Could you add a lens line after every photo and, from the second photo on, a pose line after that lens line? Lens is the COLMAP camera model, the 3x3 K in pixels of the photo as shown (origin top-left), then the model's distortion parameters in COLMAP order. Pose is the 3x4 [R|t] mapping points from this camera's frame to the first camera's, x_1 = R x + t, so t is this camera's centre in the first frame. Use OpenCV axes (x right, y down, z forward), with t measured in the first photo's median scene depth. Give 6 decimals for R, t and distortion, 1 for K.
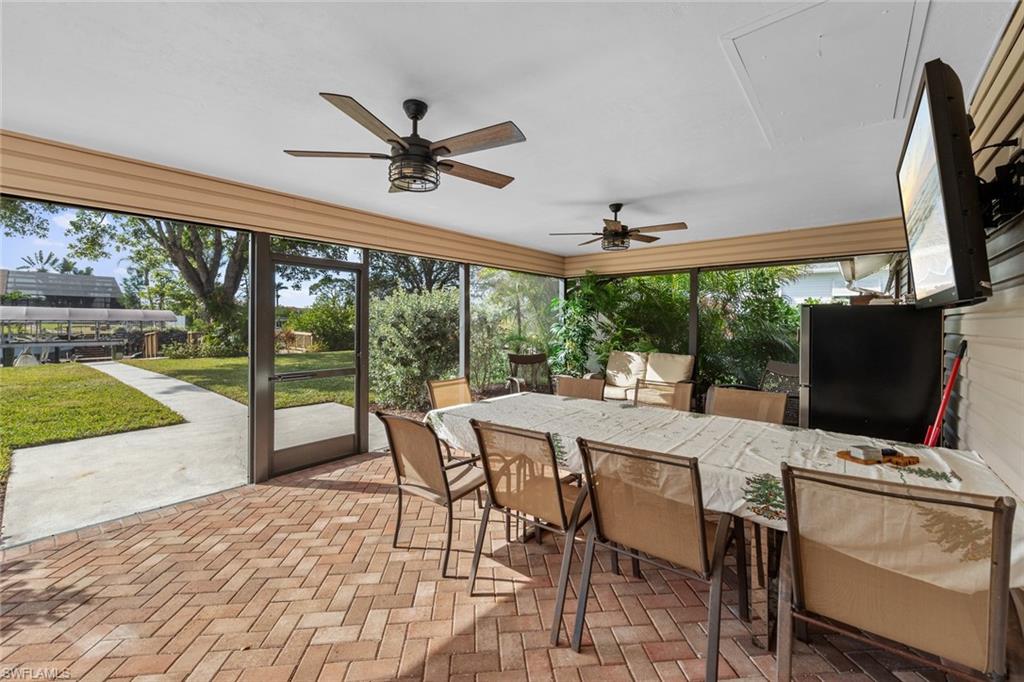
lens RADIAL K [[409.1, 0, 507.4], [0, 409.1, 322.3], [0, 0, 1]] dist [-0.000400, 0.000129]
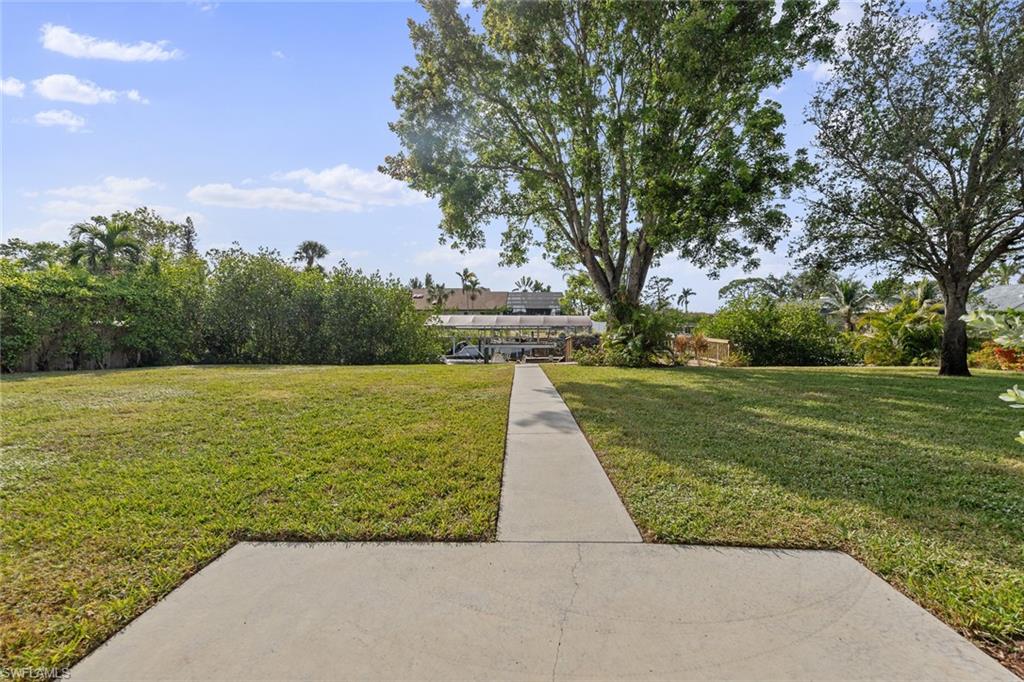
lens RADIAL K [[424.2, 0, 512.0], [0, 424.2, 341.0], [0, 0, 1]] dist [0.000024, 0.000820]
pose [[0.620089, 0.019828, -0.784281, -0.125485], [0.002963, 0.999614, 0.027615, 0.005254], [0.784526, -0.019447, 0.619791, 0.222974]]
